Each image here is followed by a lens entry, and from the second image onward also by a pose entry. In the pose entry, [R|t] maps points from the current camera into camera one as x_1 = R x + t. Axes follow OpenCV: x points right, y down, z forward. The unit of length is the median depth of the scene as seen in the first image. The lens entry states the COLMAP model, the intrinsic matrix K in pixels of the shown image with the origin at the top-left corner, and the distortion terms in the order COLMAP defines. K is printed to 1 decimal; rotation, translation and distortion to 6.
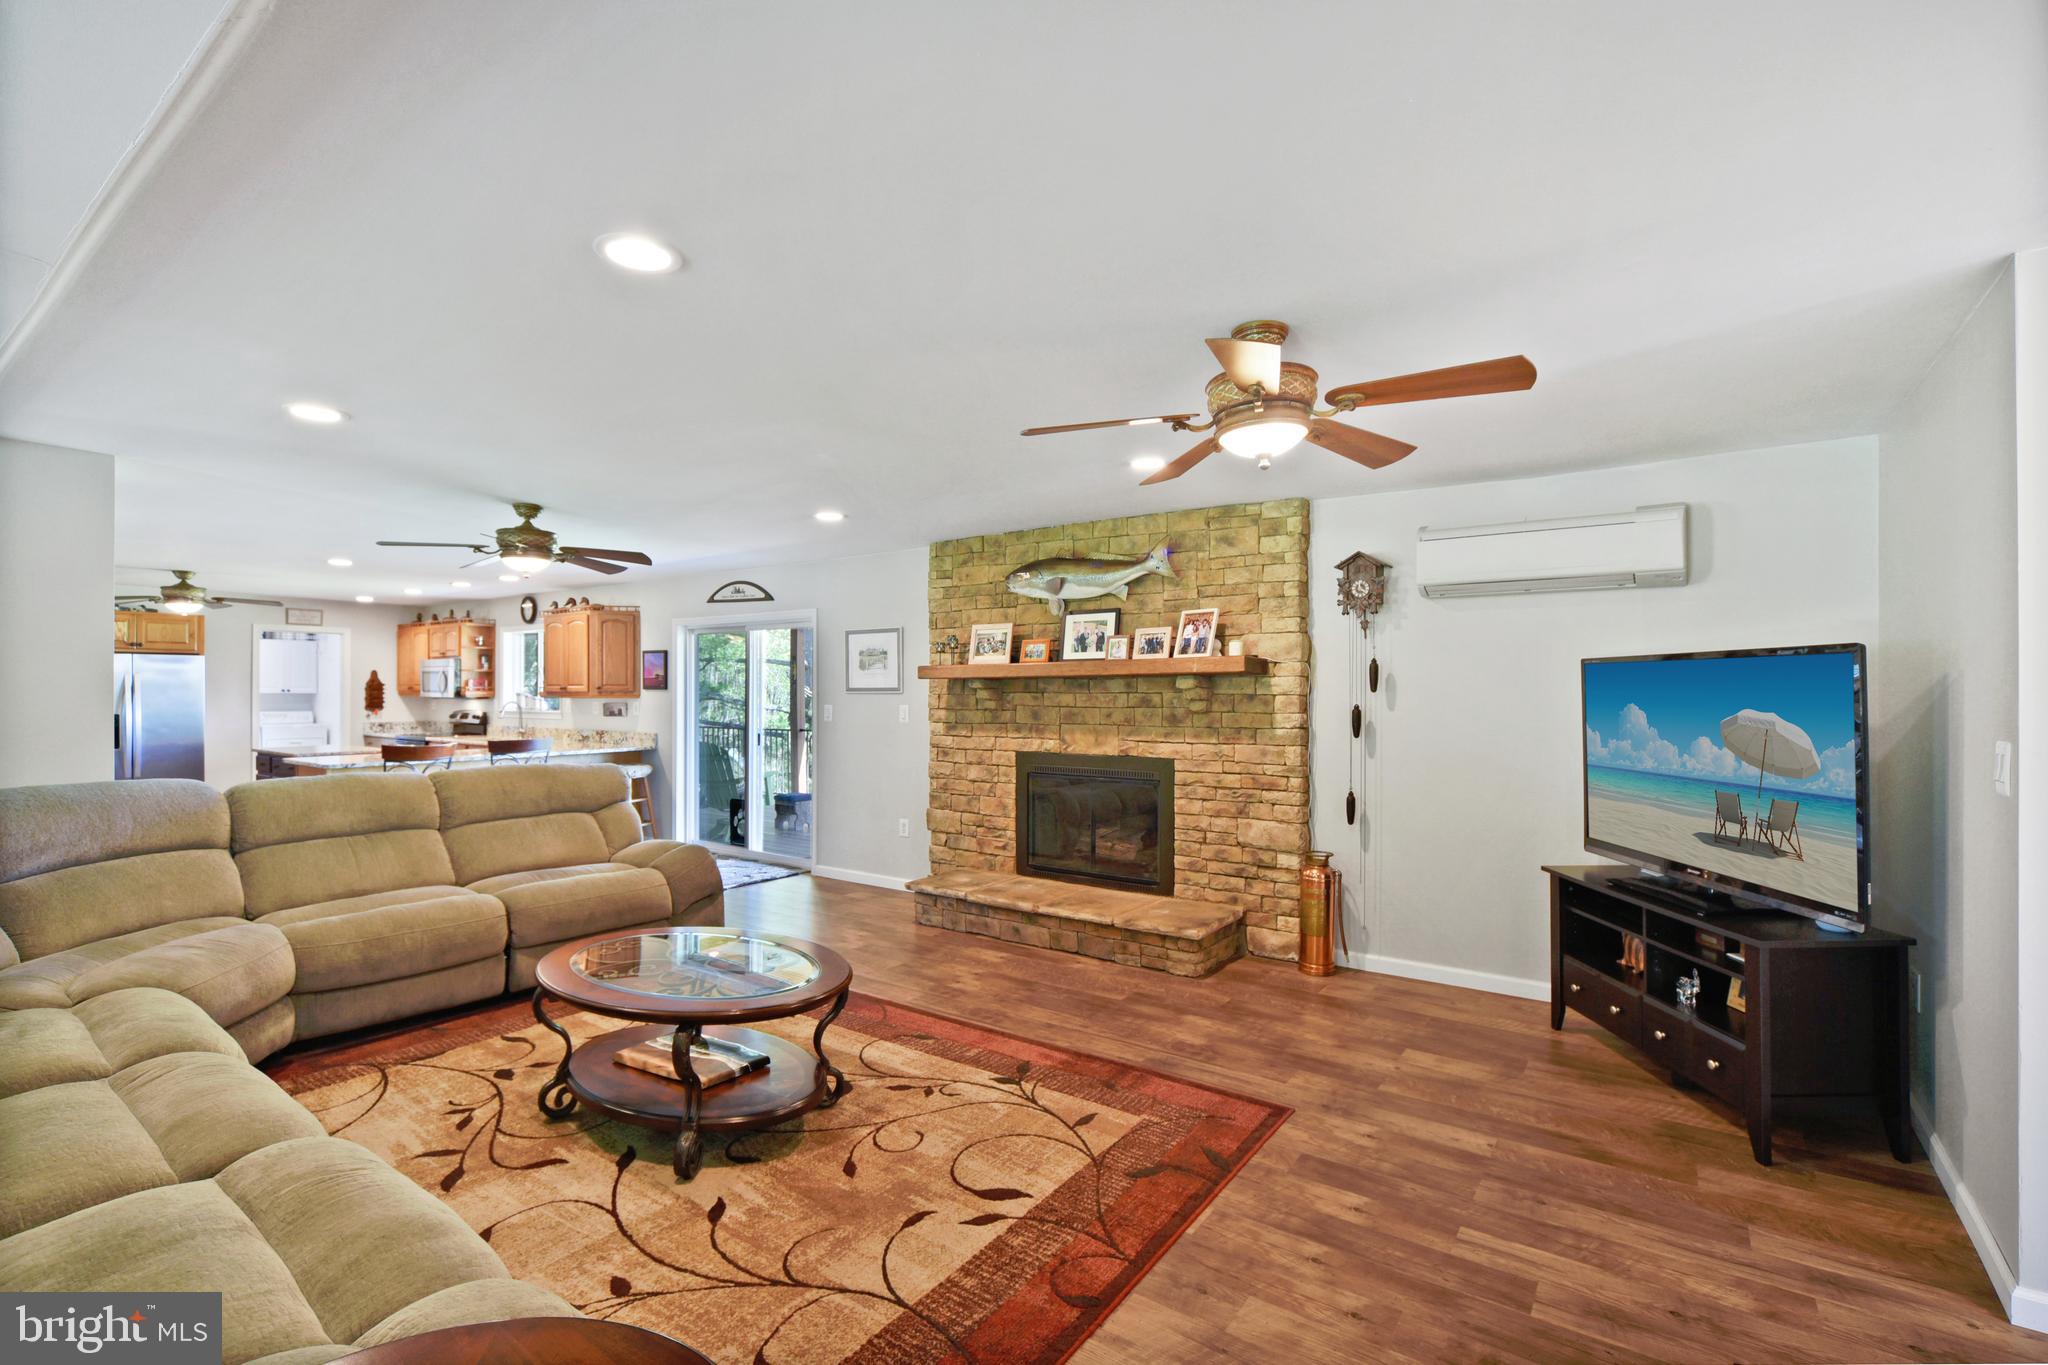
lens RADIAL K [[924.2, 0, 1028.4], [0, 924.2, 687.8], [0, 0, 1]] dist [-0.013706, 0.000437]
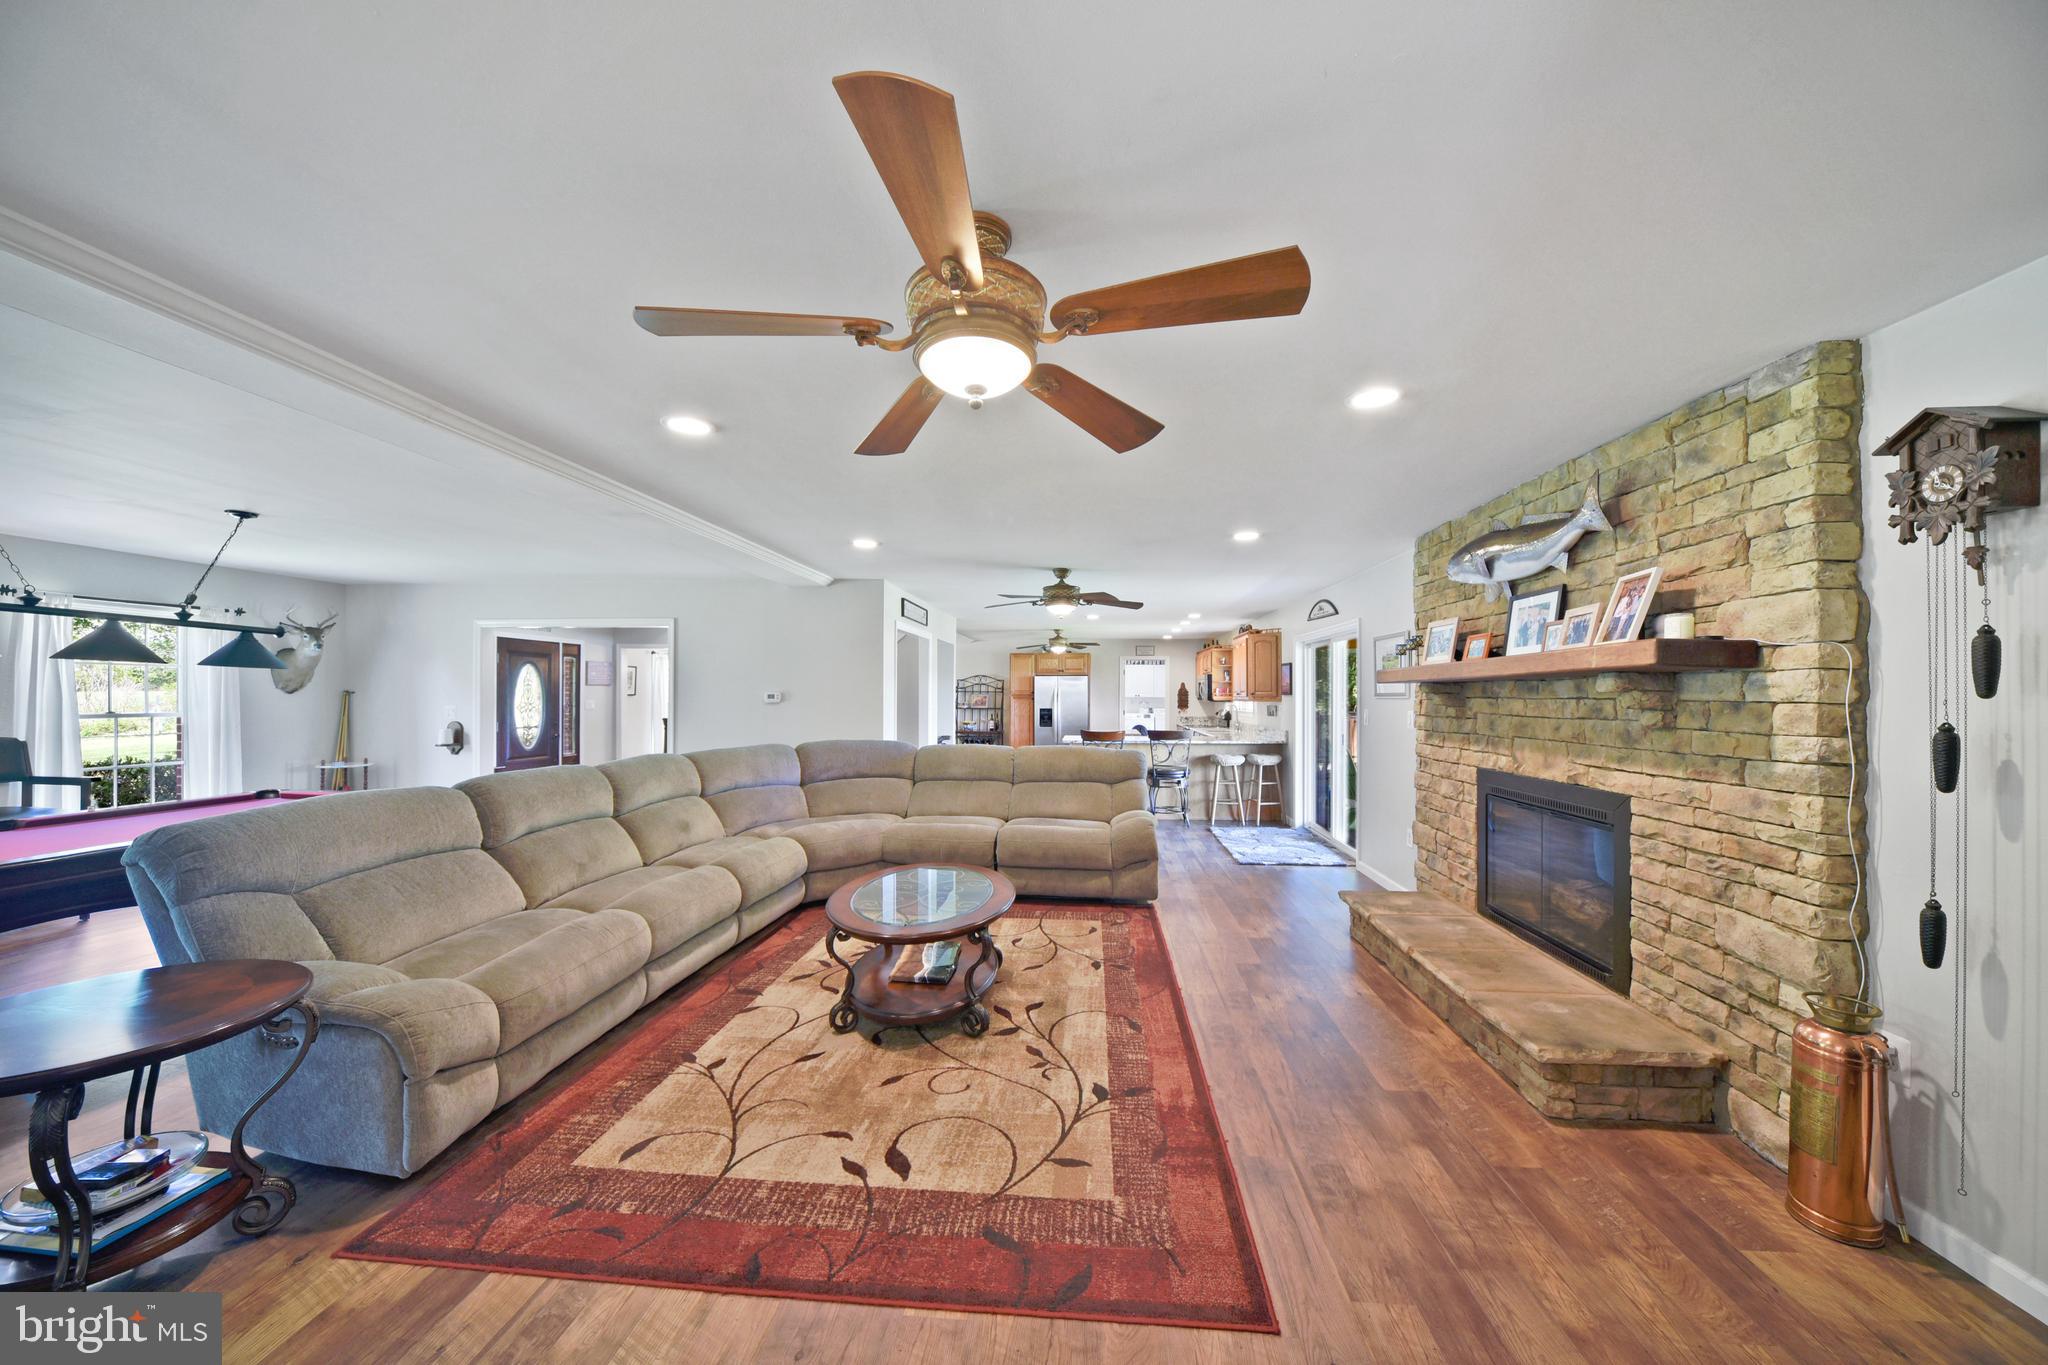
lens RADIAL K [[710.6, 0, 1024.7], [0, 710.6, 689.4], [0, 0, 1]] dist [-0.015751, 0.000442]
pose [[0.503091, -0.007610, -0.864200, 0.401987], [0.002021, 0.999969, -0.007629, 0.001850], [0.864231, 0.002092, 0.503091, 0.375048]]
